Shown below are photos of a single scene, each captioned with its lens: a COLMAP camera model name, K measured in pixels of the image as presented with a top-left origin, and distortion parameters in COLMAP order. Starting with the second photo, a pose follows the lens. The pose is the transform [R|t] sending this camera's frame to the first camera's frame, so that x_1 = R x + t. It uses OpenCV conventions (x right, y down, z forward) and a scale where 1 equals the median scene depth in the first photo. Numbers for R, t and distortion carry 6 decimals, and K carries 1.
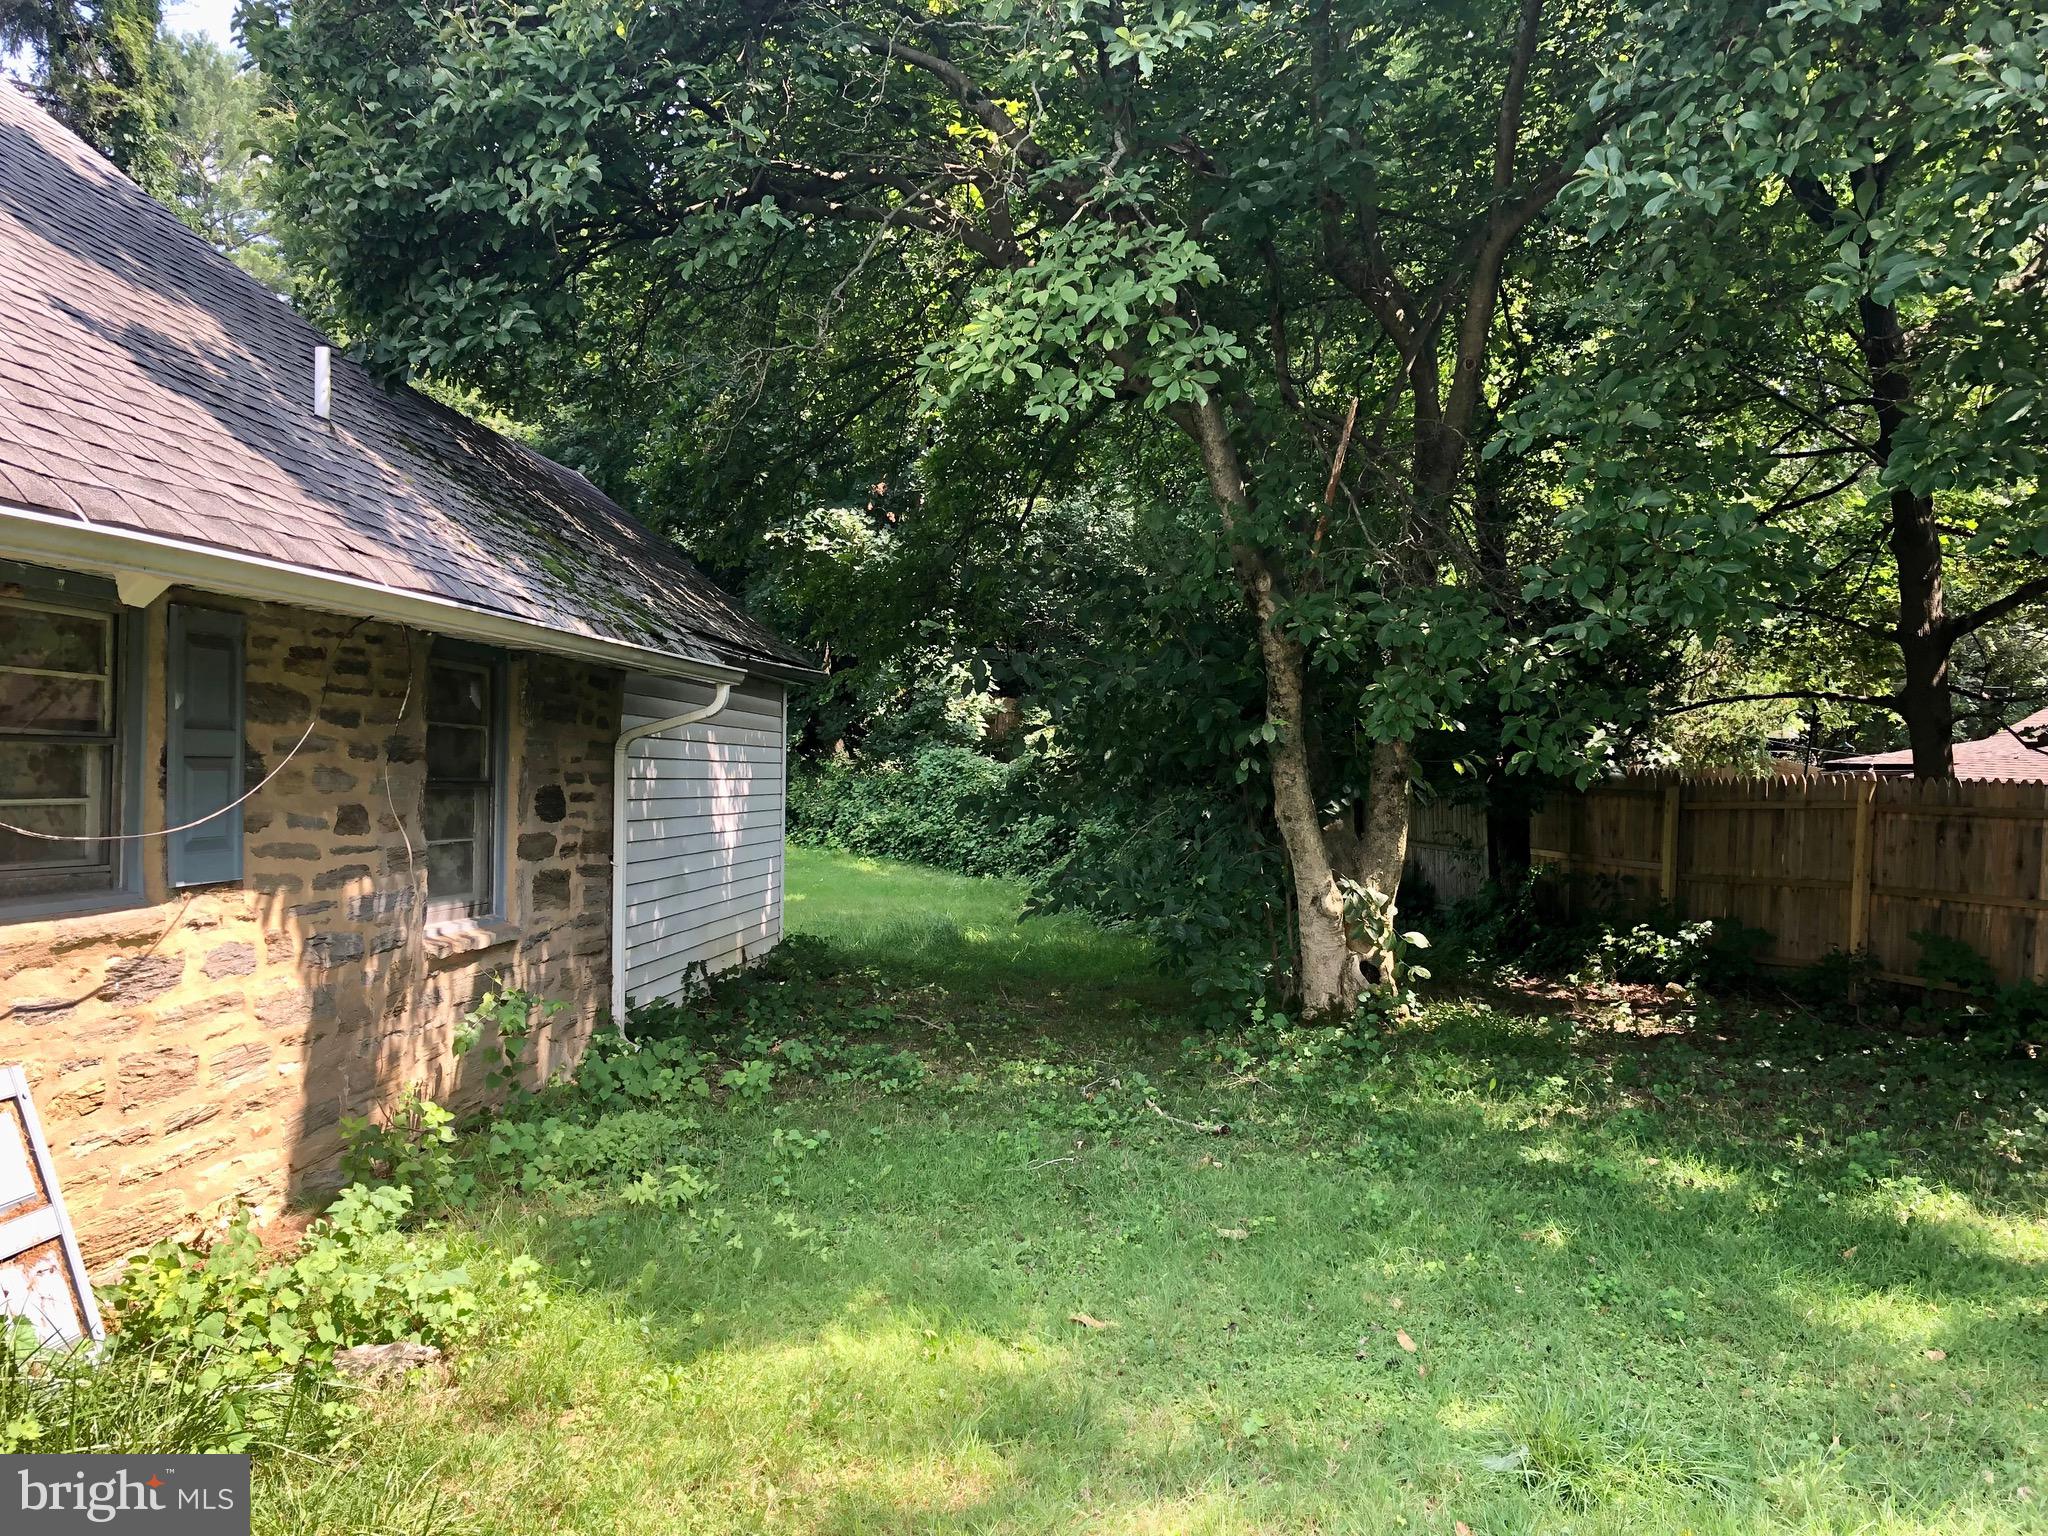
lens RADIAL K [[1628.5, 0, 1024.0], [0, 1628.5, 768.0], [0, 0, 1]] dist [0.029734, 0.000250]
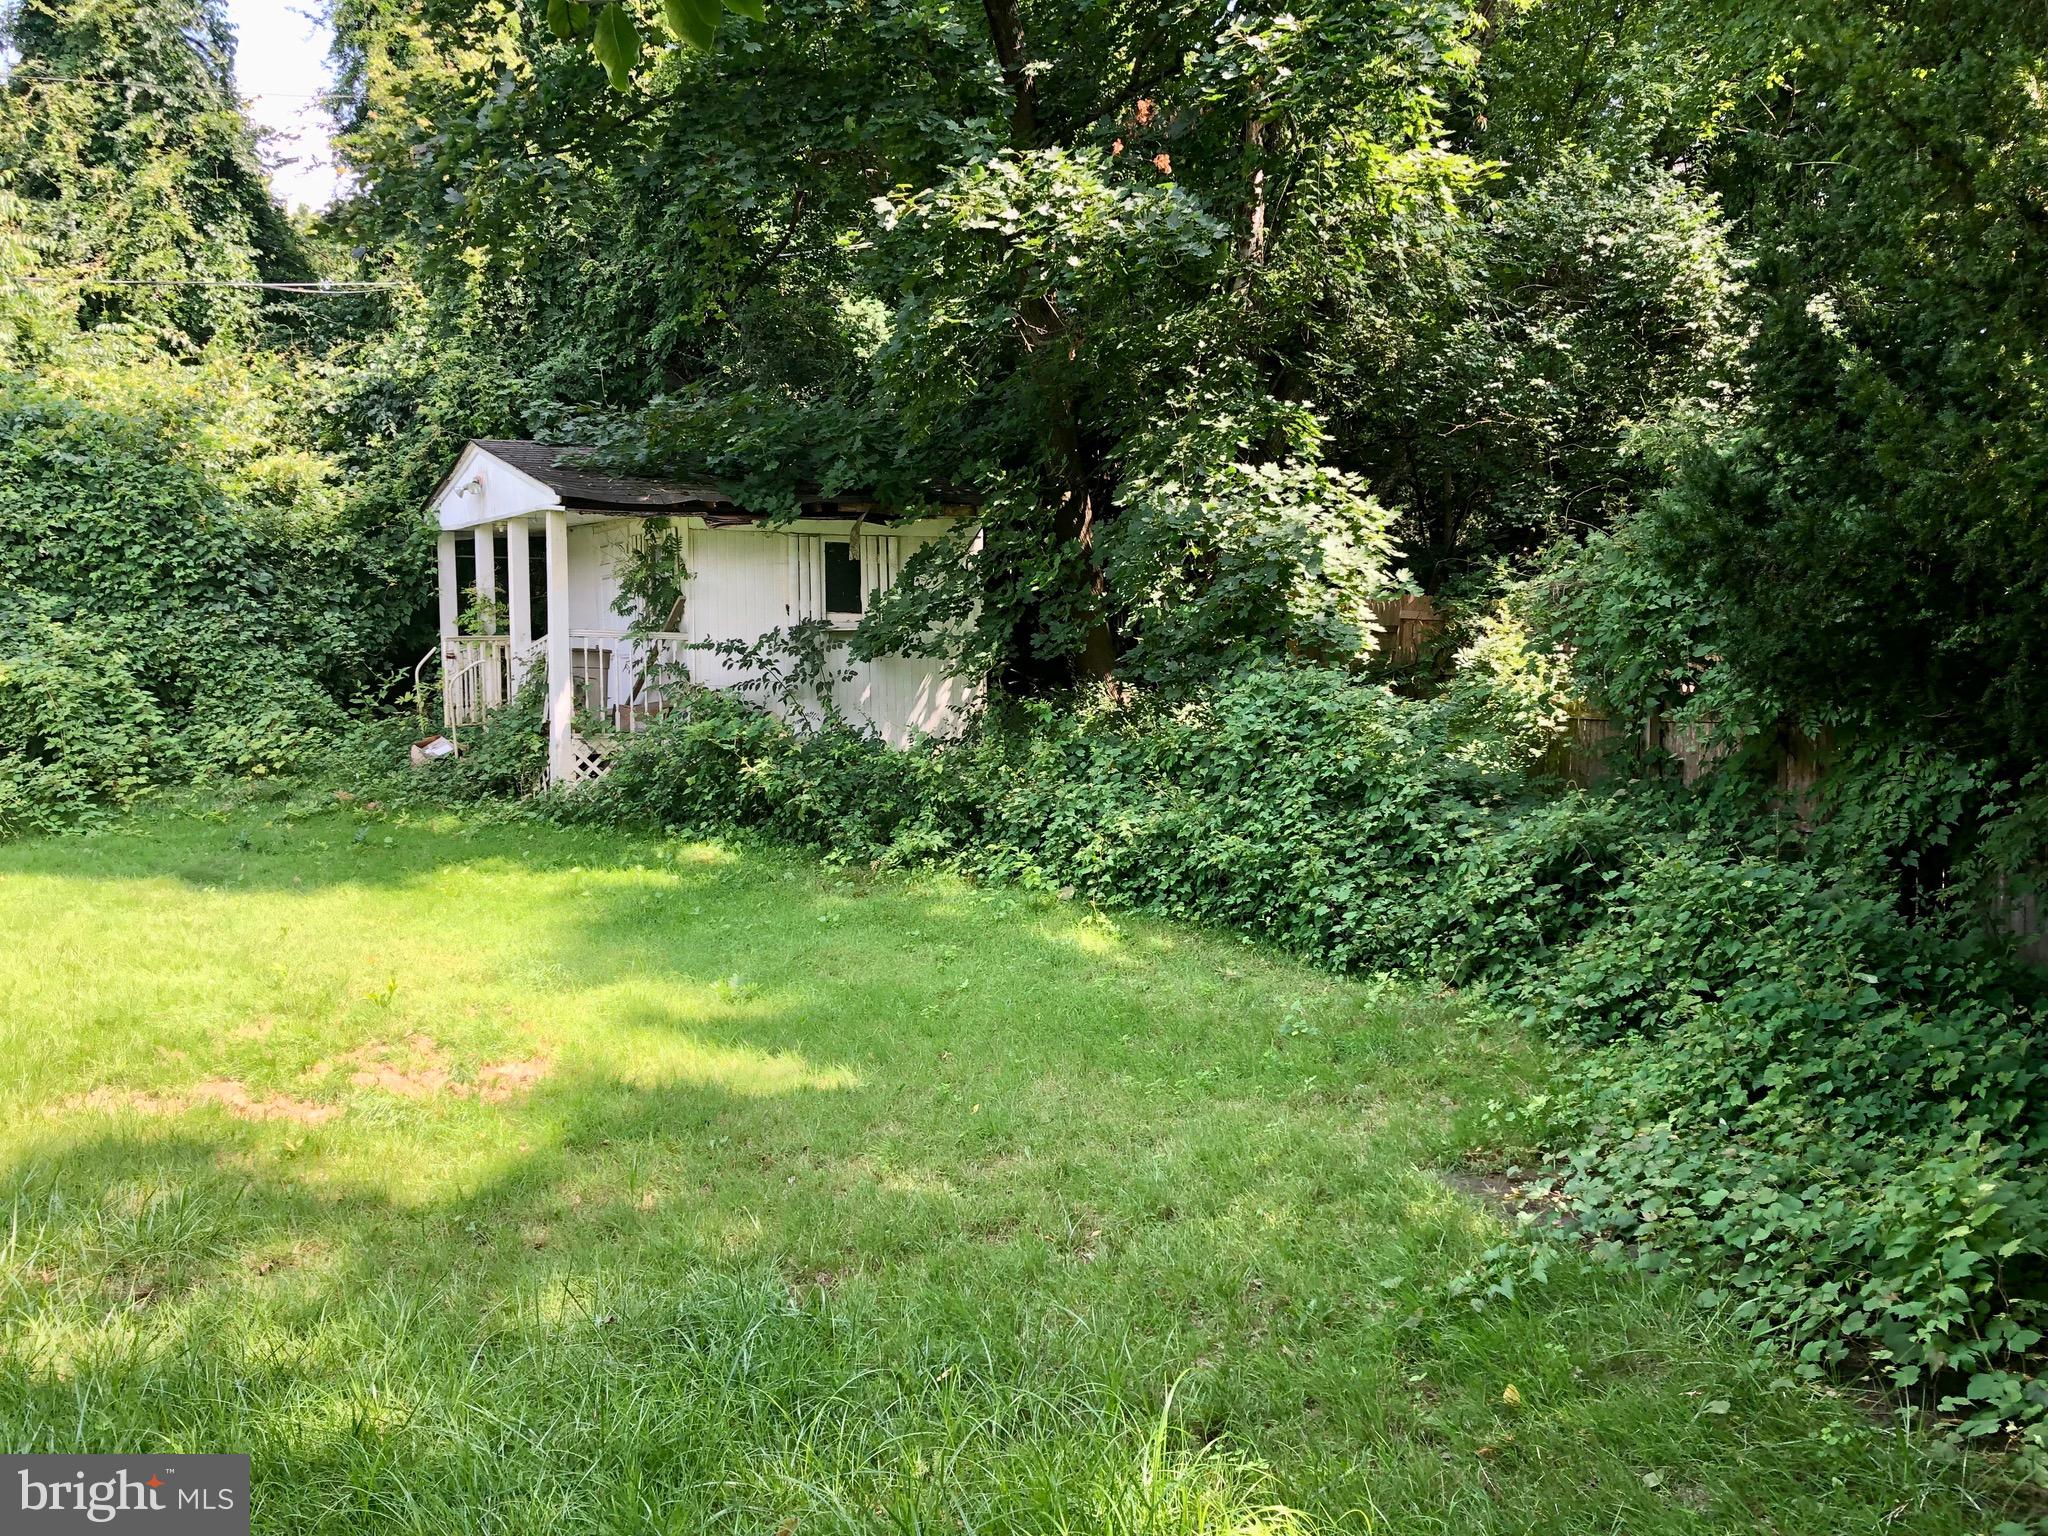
lens RADIAL K [[1628.5, 0, 1024.0], [0, 1628.5, 768.0], [0, 0, 1]] dist [0.029734, 0.000250]
pose [[0.972302, -0.001923, -0.233719, -0.013286], [0.006645, 0.999789, 0.019417, 0.006137], [0.233632, -0.020432, 0.972110, 0.553762]]
